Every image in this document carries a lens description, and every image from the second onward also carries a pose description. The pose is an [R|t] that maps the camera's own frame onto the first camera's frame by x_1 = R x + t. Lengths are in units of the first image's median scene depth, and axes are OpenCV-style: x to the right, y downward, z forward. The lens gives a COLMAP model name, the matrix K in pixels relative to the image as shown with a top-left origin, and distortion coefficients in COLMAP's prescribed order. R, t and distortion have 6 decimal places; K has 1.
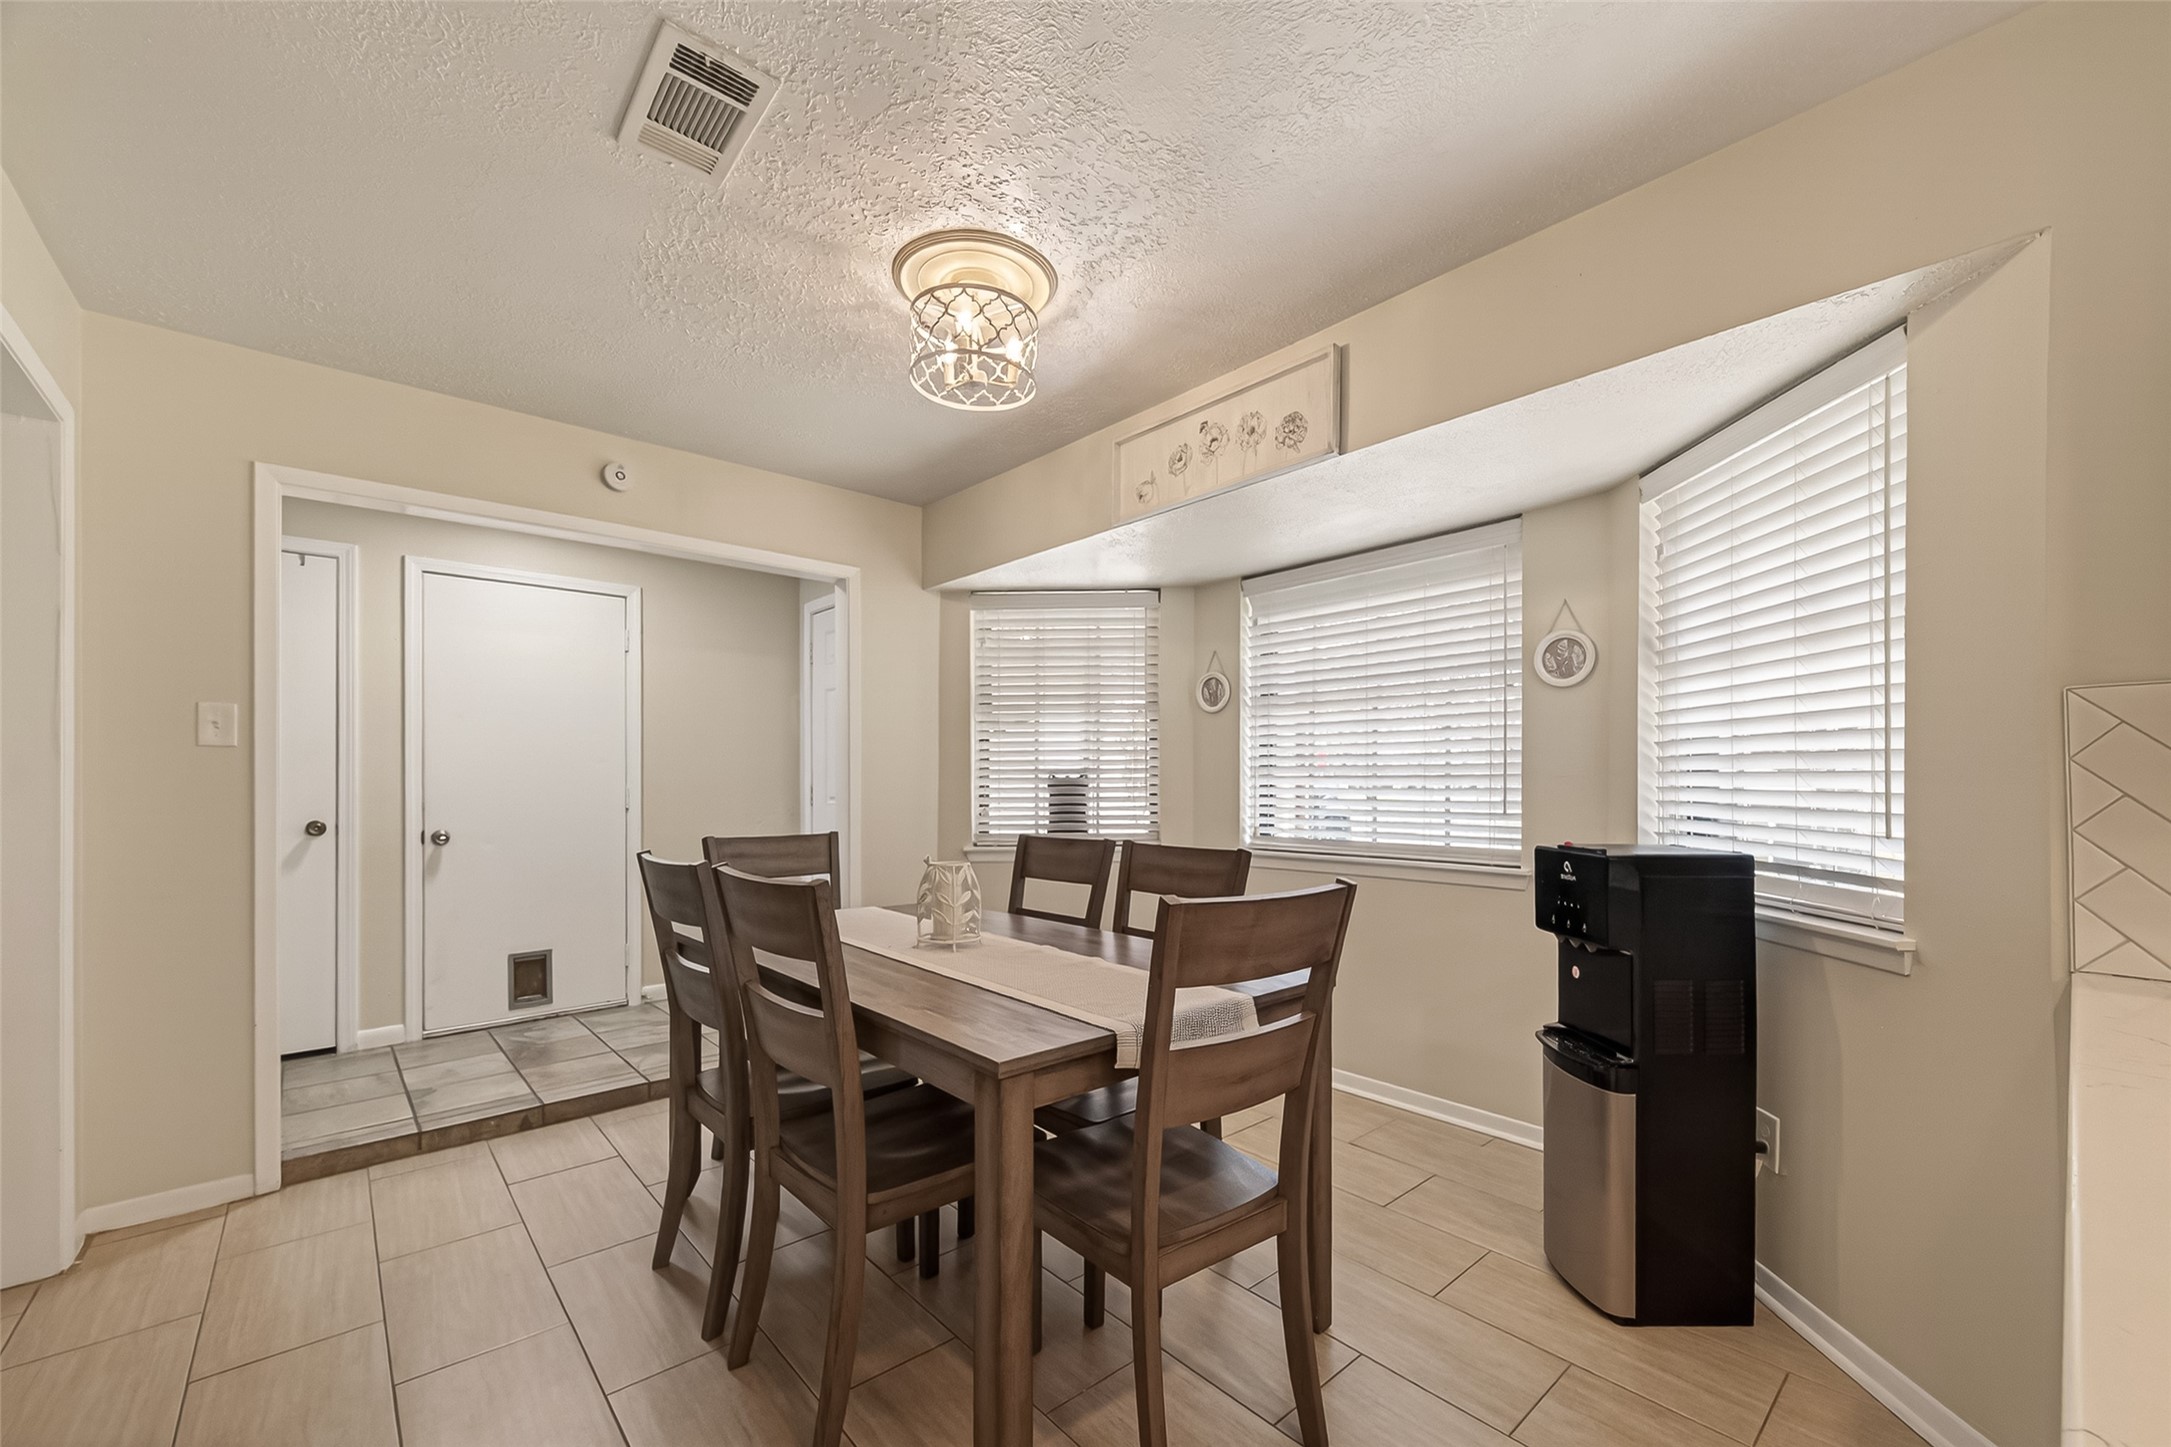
lens RADIAL K [[857.5, 0, 1074.3], [0, 857.5, 780.6], [0, 0, 1]] dist [-0.000856, -0.000239]
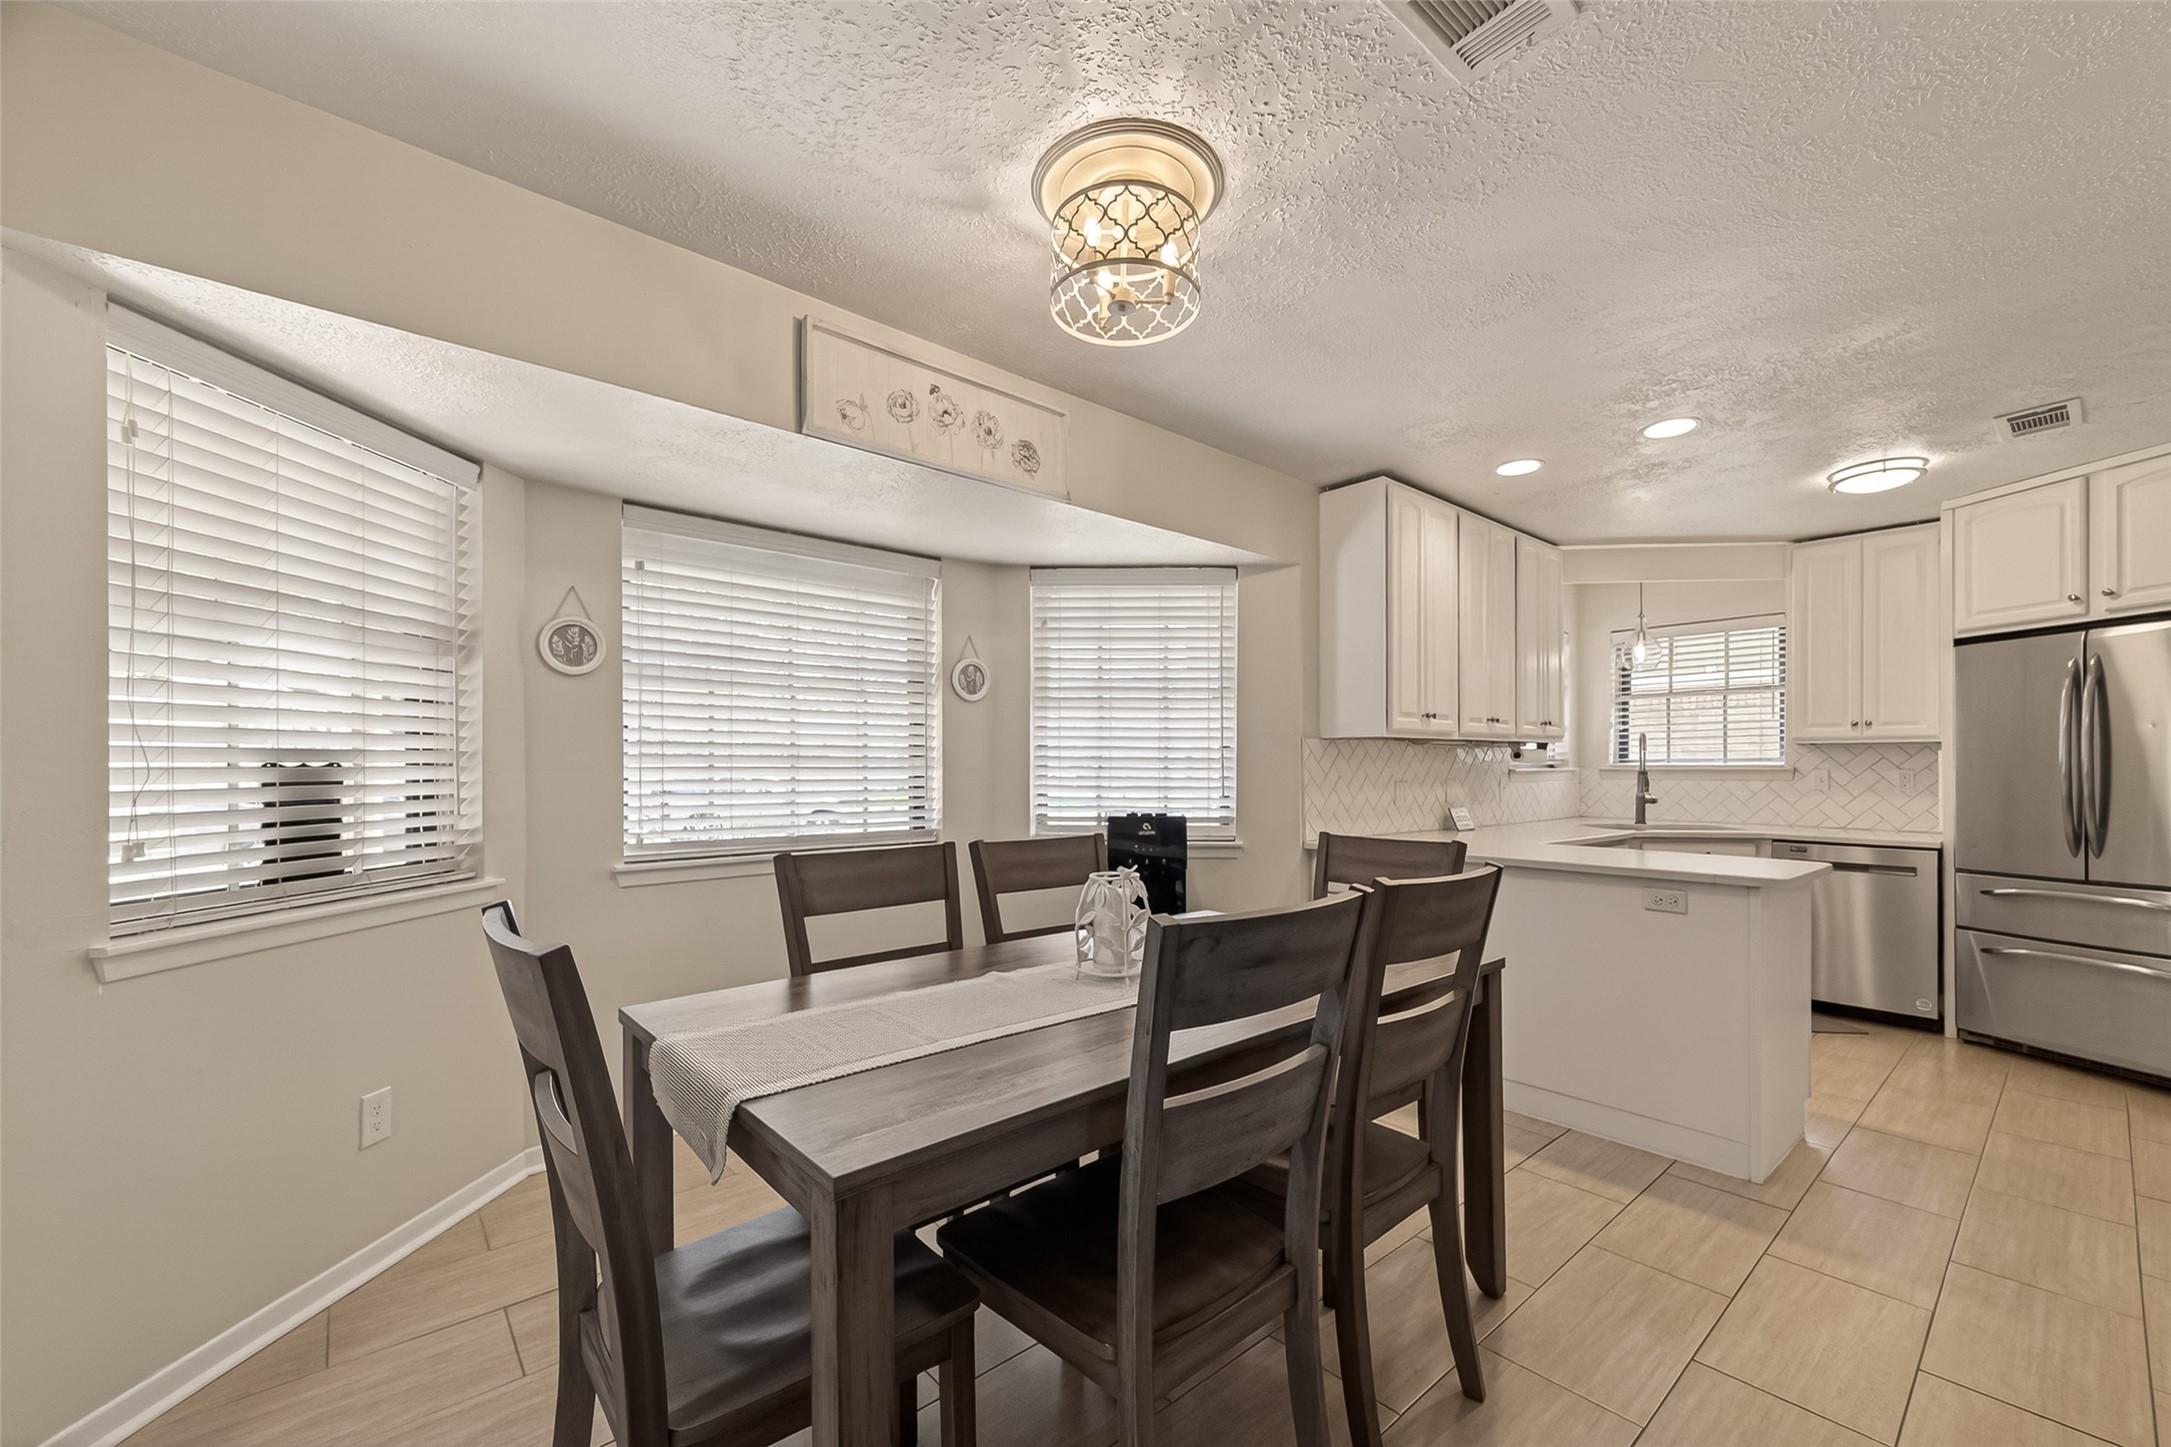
lens RADIAL K [[857.5, 0, 1112.2], [0, 857.5, 763.9], [0, 0, 1]] dist [-0.000856, -0.000239]
pose [[-0.009194, 0.011231, 0.999895, -0.567612], [0.001744, 0.999936, -0.011215, 0.001381], [-0.999956, 0.001641, -0.009213, 0.599757]]
